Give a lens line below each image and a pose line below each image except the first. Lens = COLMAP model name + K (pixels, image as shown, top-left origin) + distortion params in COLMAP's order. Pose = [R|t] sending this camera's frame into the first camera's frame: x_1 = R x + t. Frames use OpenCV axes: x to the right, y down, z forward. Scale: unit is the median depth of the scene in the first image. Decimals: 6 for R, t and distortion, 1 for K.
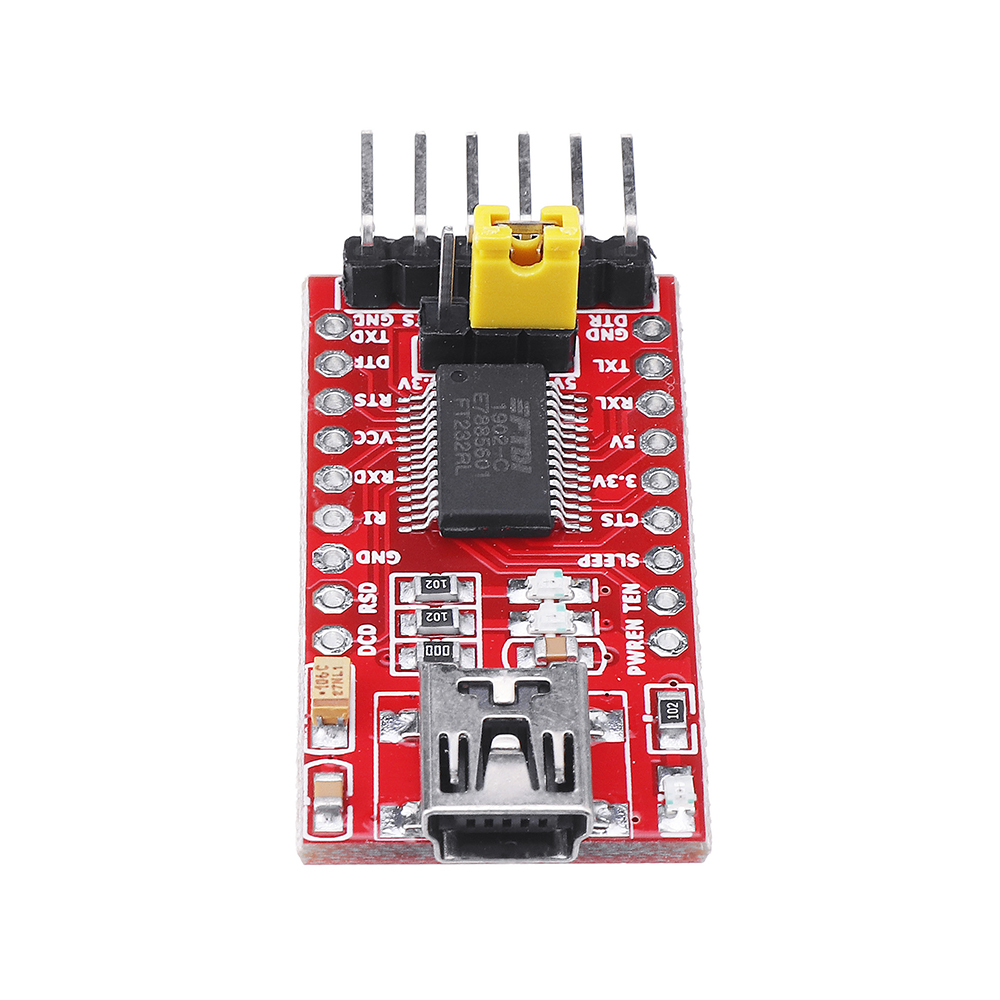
lens RADIAL K [[5316.5, 0, 497.8], [0, 5316.5, 502.6], [0, 0, 1]] dist [-0.227471, 0.000000]
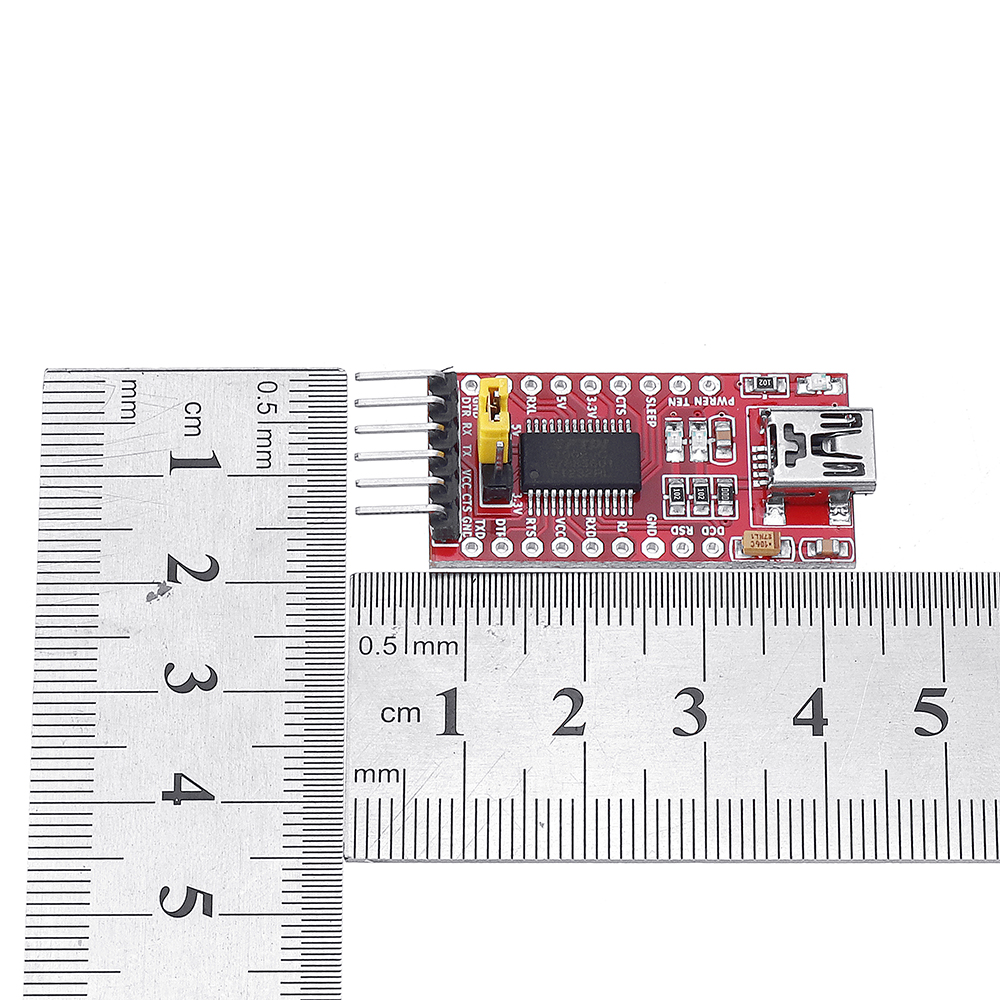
lens RADIAL K [[5316.5, 0, 499.0], [0, 5316.5, 501.3], [0, 0, 1]] dist [-0.227471, 0.000000]
pose [[0.004979, -0.905148, 0.425067, -0.787268], [0.706662, 0.303942, 0.638943, -1.189391], [-0.707533, 0.297198, 0.641147, -0.130932]]
